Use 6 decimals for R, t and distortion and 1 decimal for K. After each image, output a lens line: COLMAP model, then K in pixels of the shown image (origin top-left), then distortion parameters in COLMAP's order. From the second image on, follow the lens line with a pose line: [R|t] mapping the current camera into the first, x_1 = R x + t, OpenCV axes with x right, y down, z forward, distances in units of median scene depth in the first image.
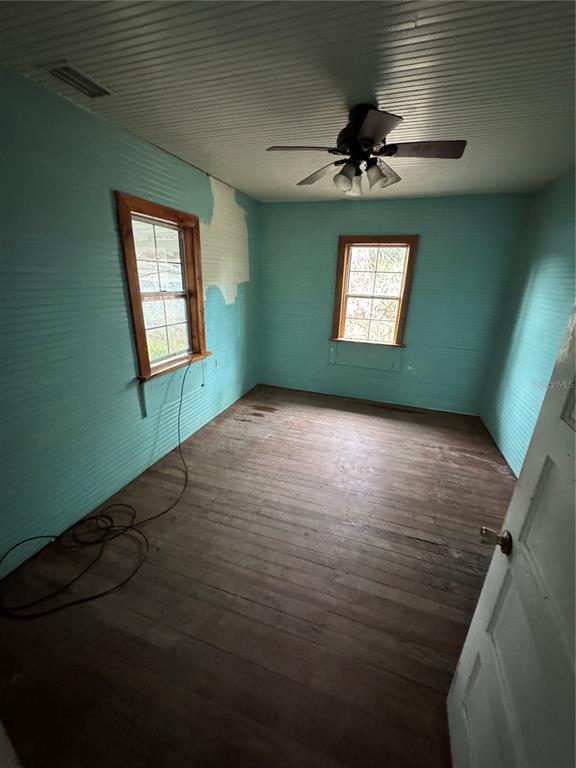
lens RADIAL K [[306.5, 0, 288.8], [0, 306.5, 386.0], [0, 0, 1]] dist [-0.001377, -0.000248]
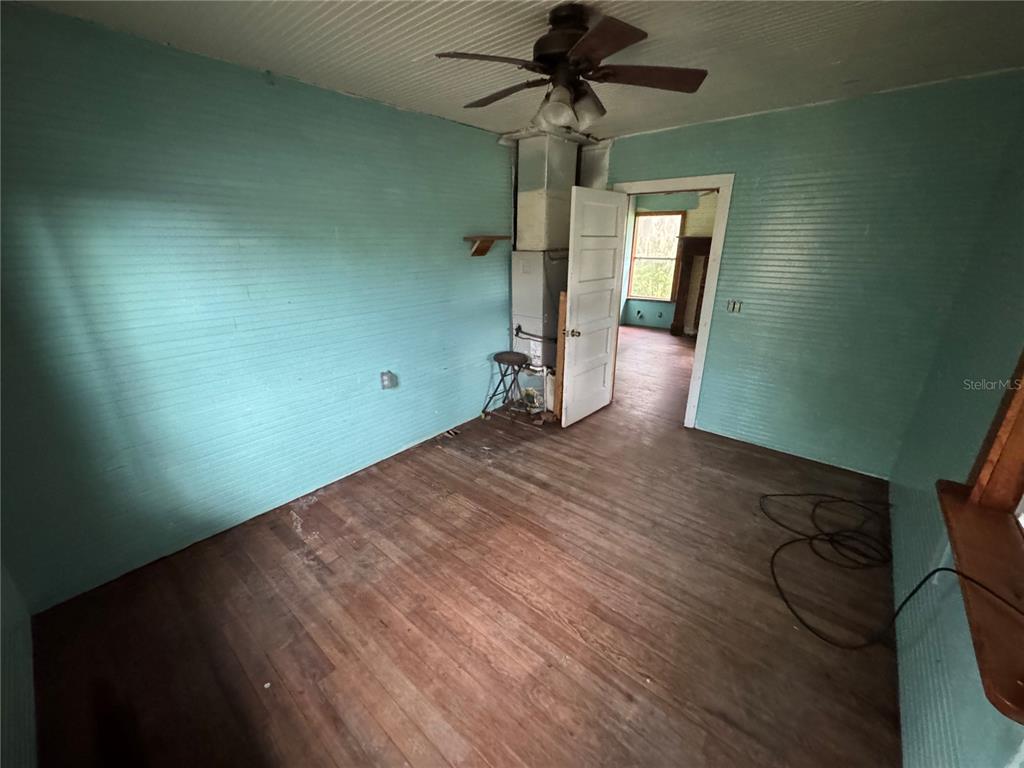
lens RADIAL K [[408.7, 0, 509.7], [0, 408.7, 381.6], [0, 0, 1]] dist [-0.001377, -0.000248]
pose [[-0.926382, -0.152999, 0.344106, -0.041559], [0.098836, 0.782939, 0.614197, -0.478576], [-0.363385, 0.602991, -0.710178, 1.282531]]
